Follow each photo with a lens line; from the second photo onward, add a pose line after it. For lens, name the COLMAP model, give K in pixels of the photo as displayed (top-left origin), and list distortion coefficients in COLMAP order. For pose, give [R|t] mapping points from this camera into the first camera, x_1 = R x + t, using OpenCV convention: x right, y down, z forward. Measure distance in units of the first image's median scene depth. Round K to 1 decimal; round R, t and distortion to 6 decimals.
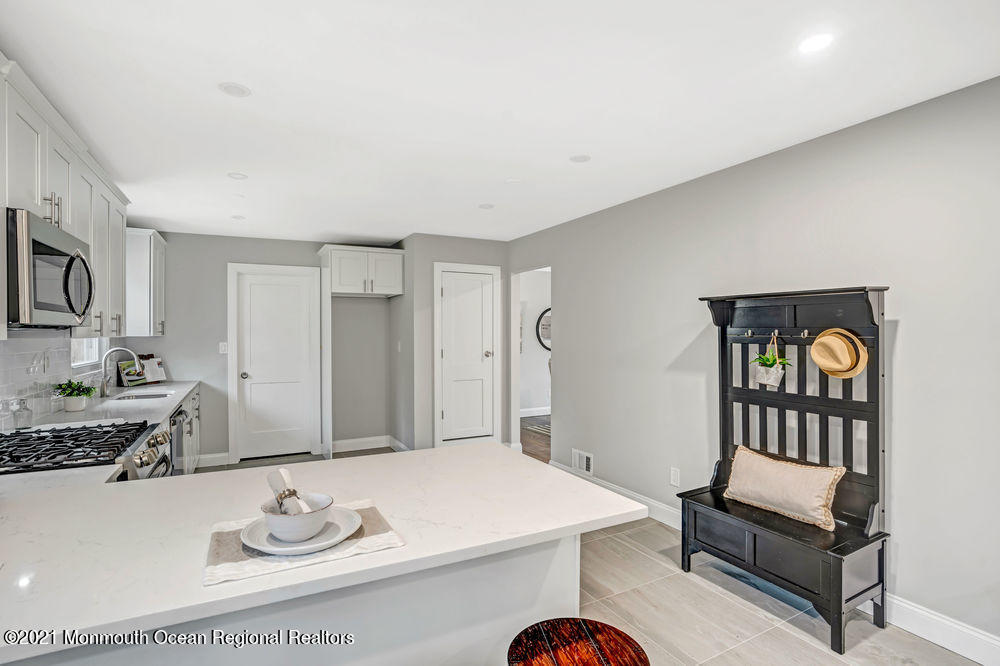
lens RADIAL K [[484.0, 0, 503.9], [0, 484.0, 338.0], [0, 0, 1]] dist [-0.027686, 0.005415]
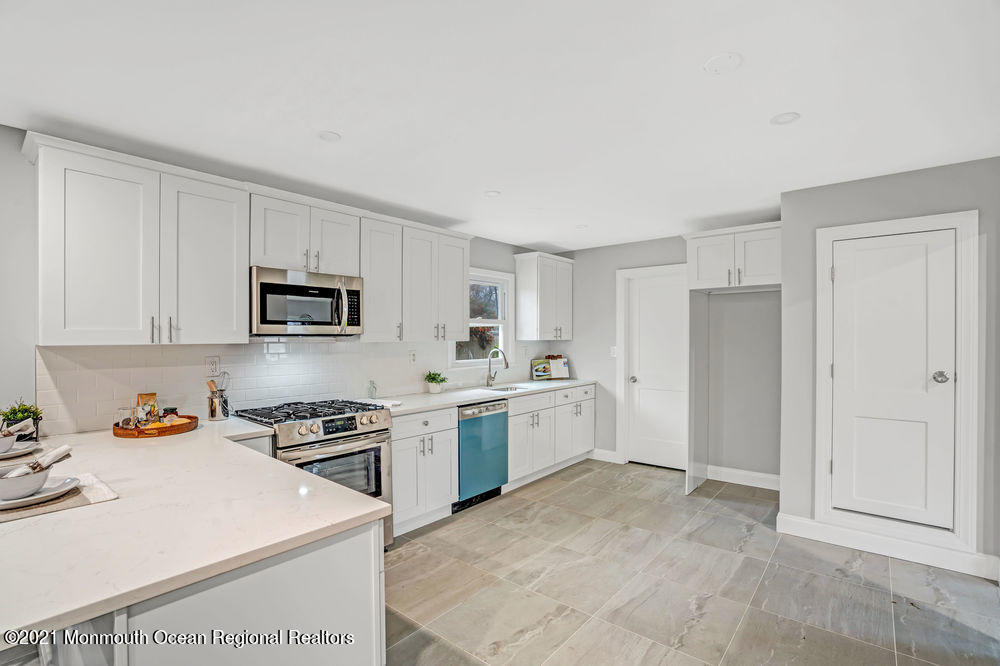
lens RADIAL K [[470.3, 0, 501.7], [0, 470.3, 336.5], [0, 0, 1]] dist [-0.043239, 0.009233]
pose [[0.372516, 0.000386, -0.928026, 0.279503], [-0.008235, 0.999962, -0.002889, -0.007502], [0.927989, 0.008718, 0.372505, 0.387937]]
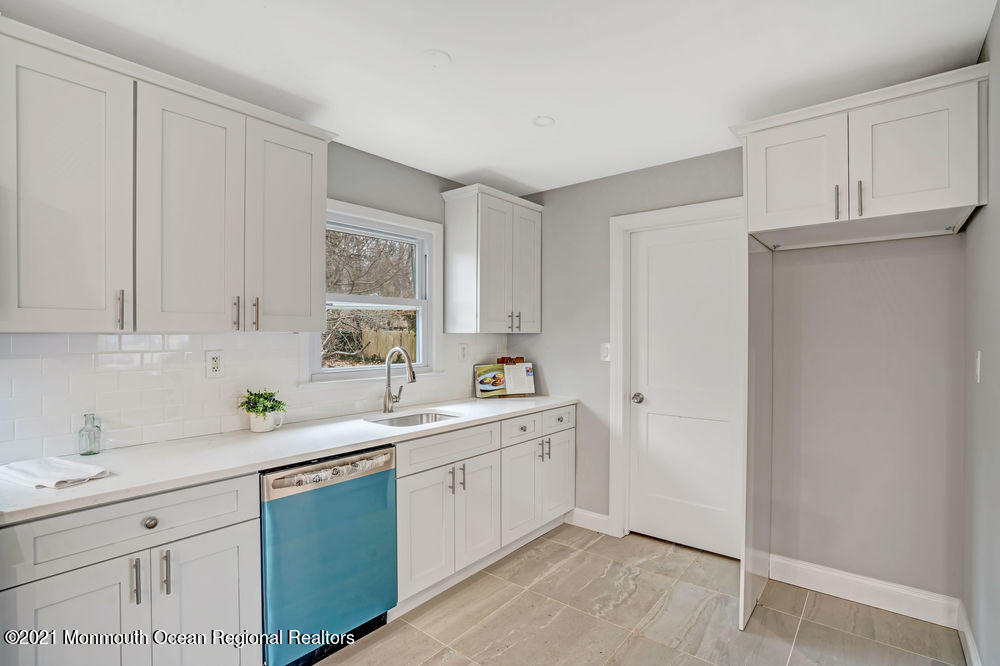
lens RADIAL K [[484.0, 0, 498.4], [0, 484.0, 339.5], [0, 0, 1]] dist [-0.027686, 0.005415]
pose [[0.369574, 0.011251, -0.929133, -0.036665], [-0.008615, 0.999925, 0.008681, -0.000365], [0.929161, 0.004796, 0.369644, 0.627020]]
